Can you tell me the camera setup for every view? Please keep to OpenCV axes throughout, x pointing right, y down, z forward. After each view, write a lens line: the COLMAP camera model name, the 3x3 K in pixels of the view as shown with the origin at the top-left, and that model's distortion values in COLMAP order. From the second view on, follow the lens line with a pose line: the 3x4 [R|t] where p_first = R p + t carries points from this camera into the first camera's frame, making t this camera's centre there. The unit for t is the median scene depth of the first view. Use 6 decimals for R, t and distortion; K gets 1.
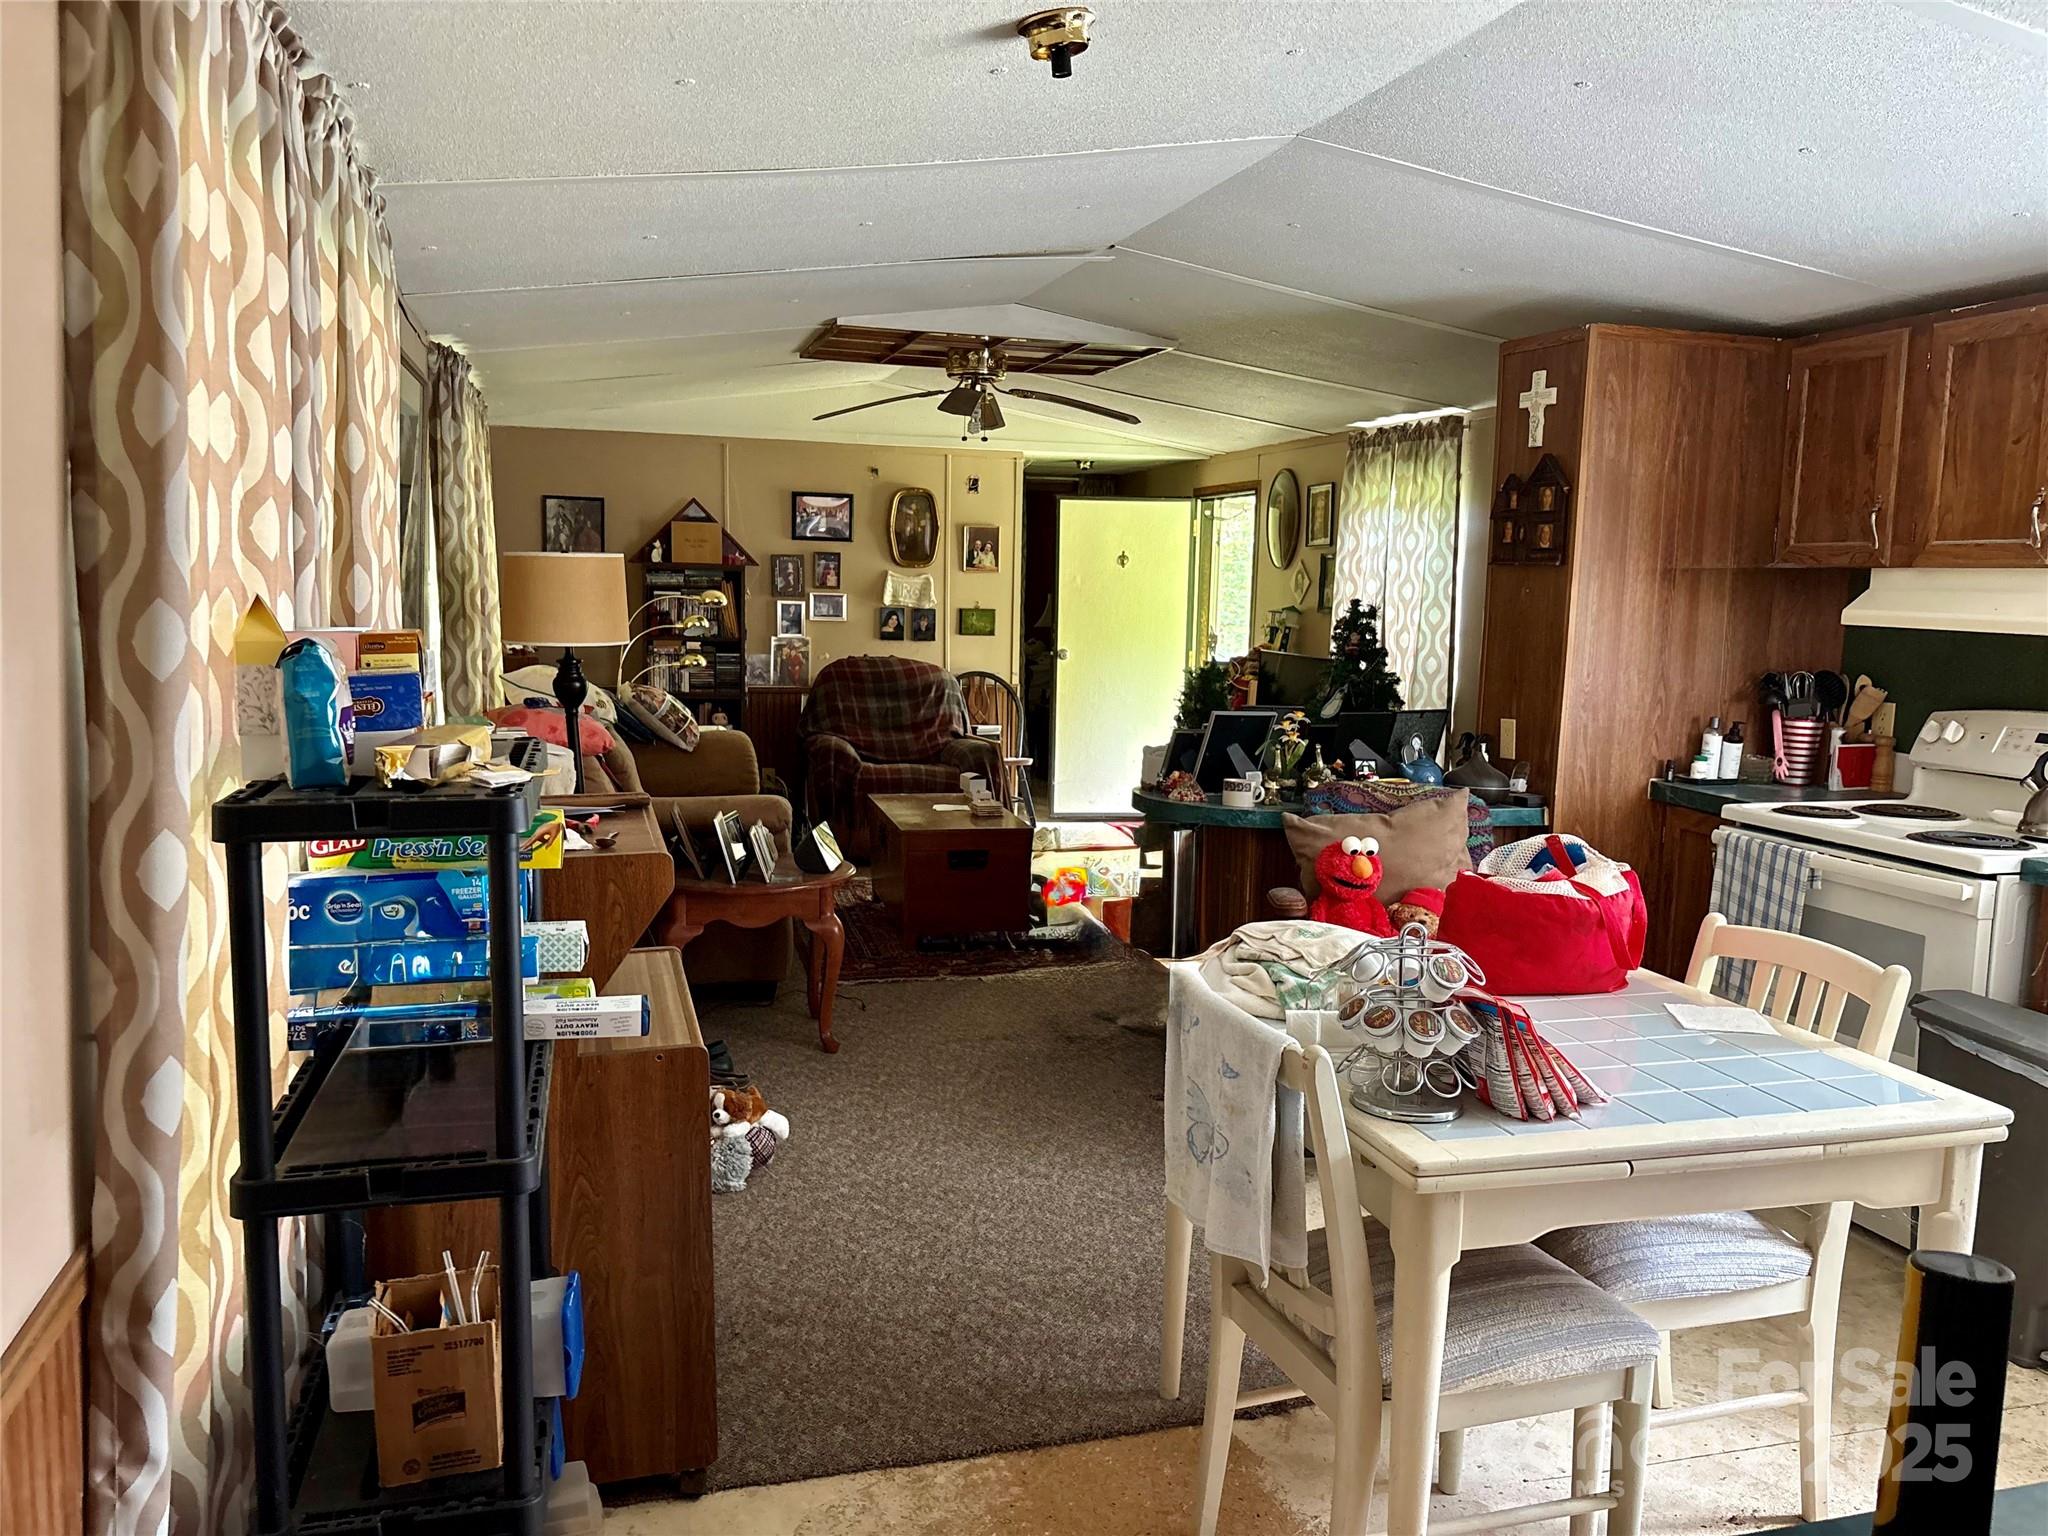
lens RADIAL K [[1563.6, 0, 1022.7], [0, 1563.6, 766.1], [0, 0, 1]] dist [0.001562, -0.001304]
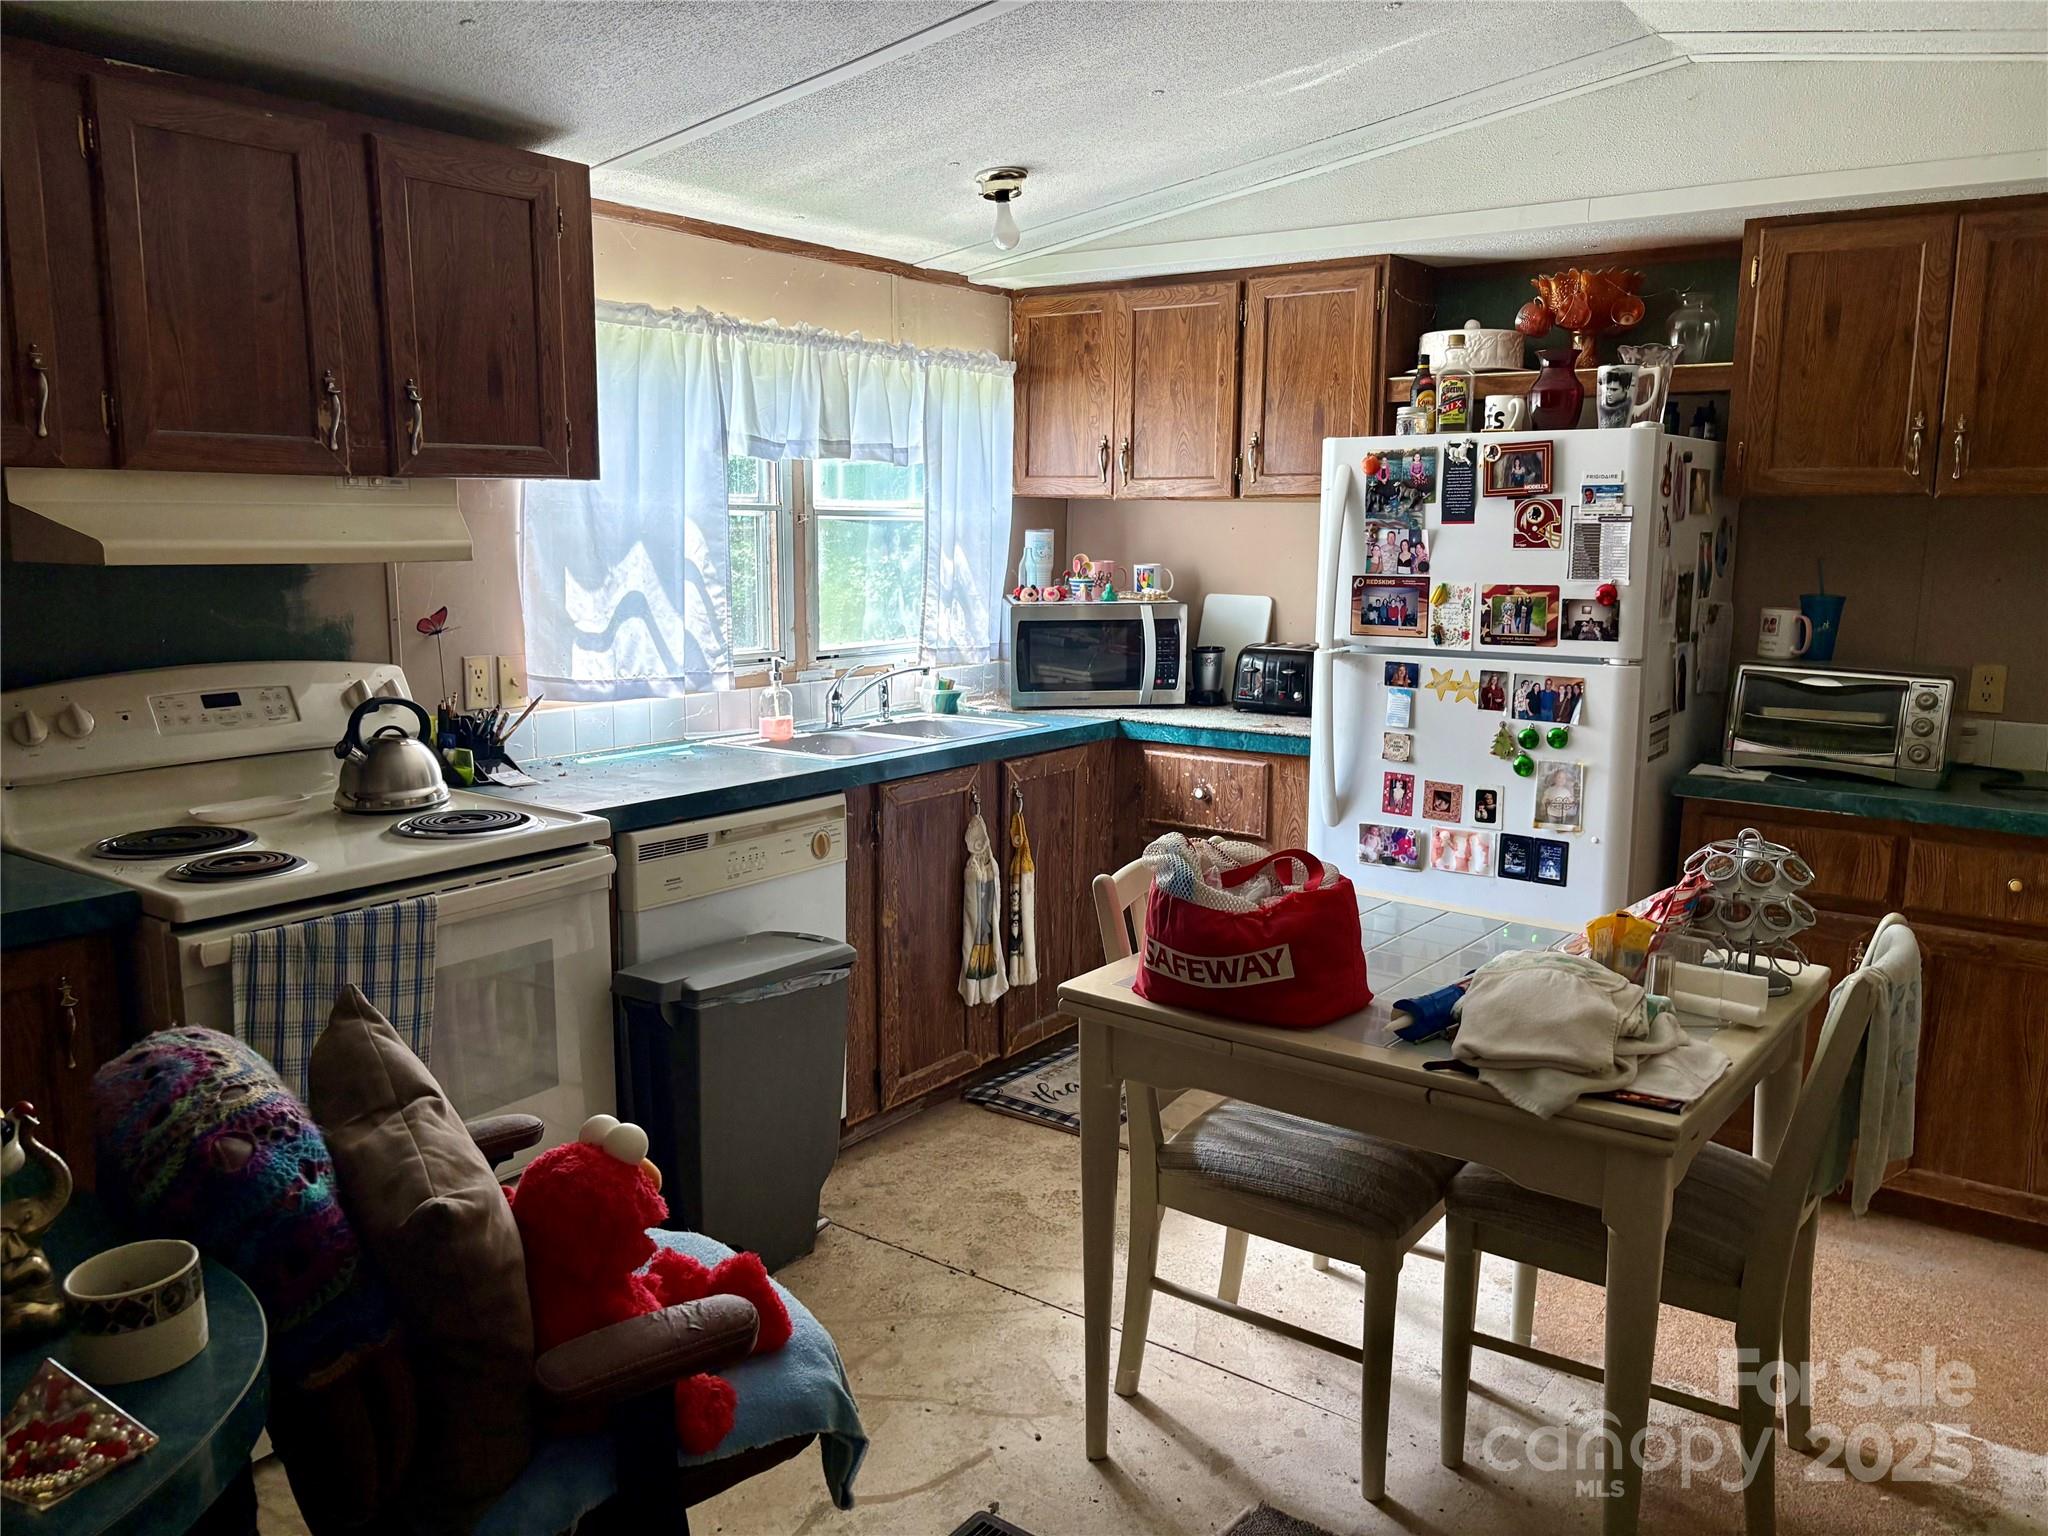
lens RADIAL K [[1563.6, 0, 1024.4], [0, 1563.6, 768.8], [0, 0, 1]] dist [0.001562, -0.001304]
pose [[-0.600429, -0.151838, 0.785130, -0.173728], [0.076119, 0.966499, 0.245125, -0.142582], [-0.796047, 0.206943, -0.568757, 1.138009]]
